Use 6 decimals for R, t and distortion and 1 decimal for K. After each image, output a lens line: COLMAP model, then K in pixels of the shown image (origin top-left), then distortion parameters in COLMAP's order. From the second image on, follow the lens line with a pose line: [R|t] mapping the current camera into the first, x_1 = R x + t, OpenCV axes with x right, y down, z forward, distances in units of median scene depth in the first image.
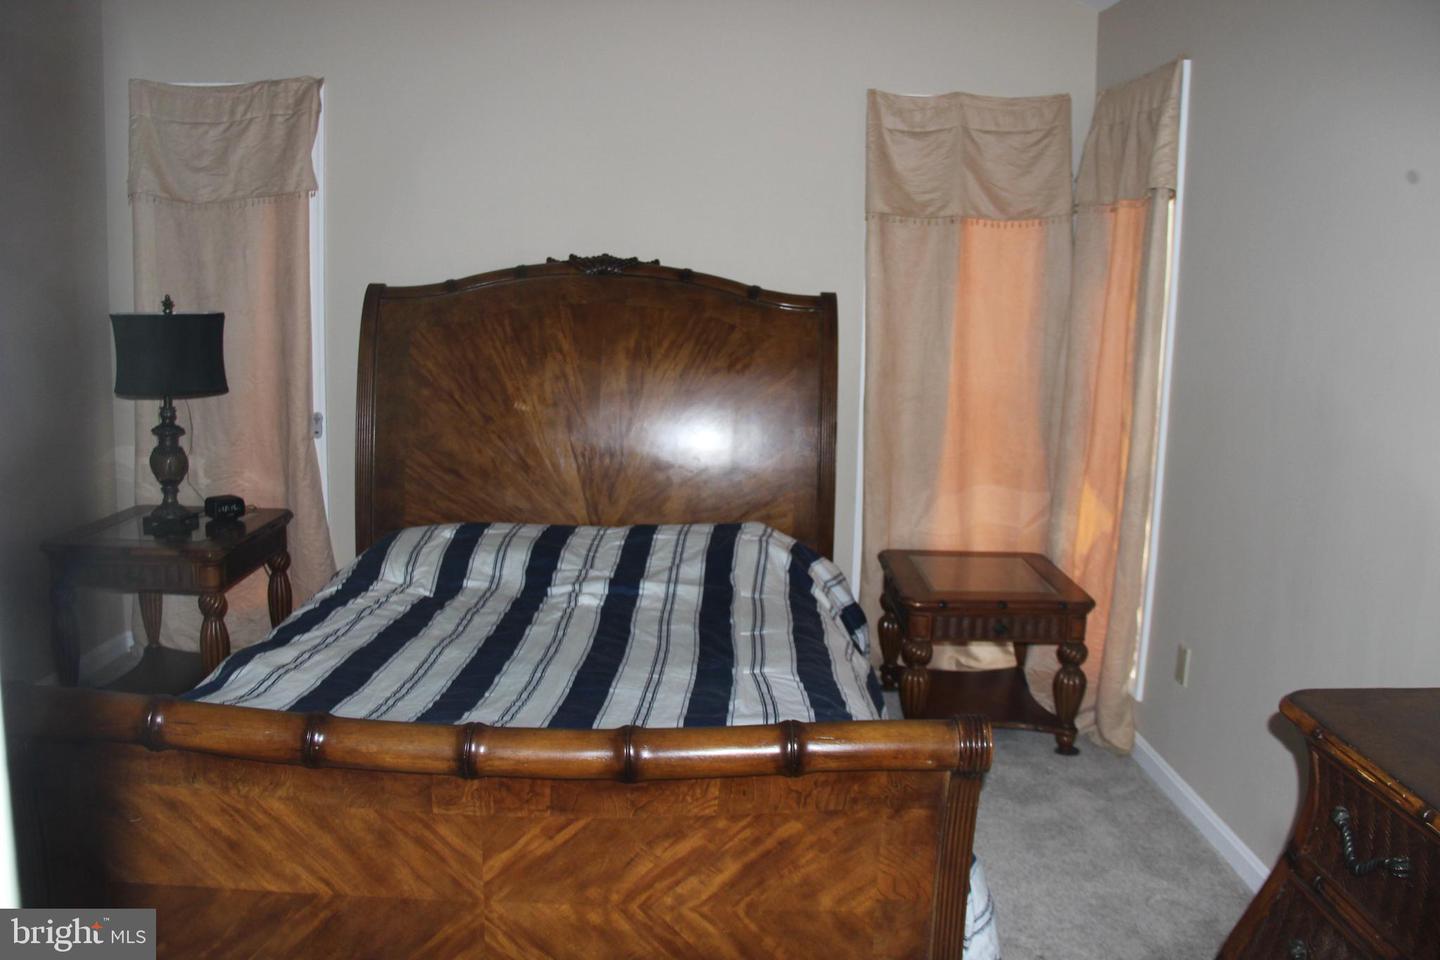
lens RADIAL K [[1208.5, 0, 722.2], [0, 1208.5, 452.1], [0, 0, 1]] dist [-0.087466, -0.112276]
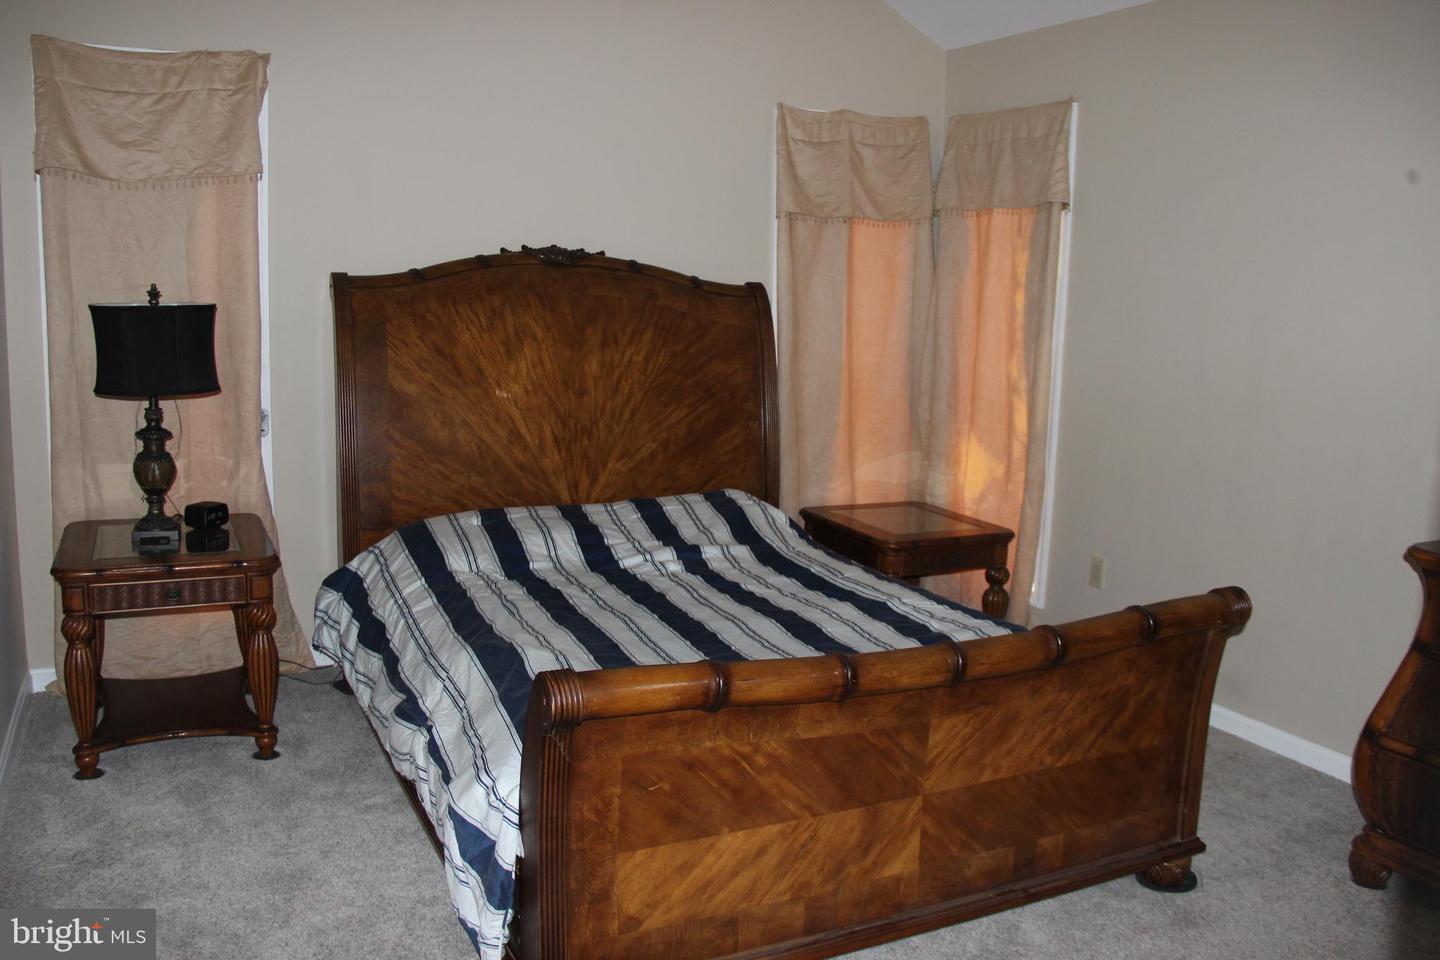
lens RADIAL K [[1194.1, 0, 720.0], [0, 1194.1, 480.0], [0, 0, 1]] dist [-0.103120, -0.001163]
pose [[0.904943, -0.066579, 0.420291, -0.423254], [0.050164, 0.997488, 0.050003, -0.005692], [-0.422565, -0.024167, 0.906011, 0.002103]]
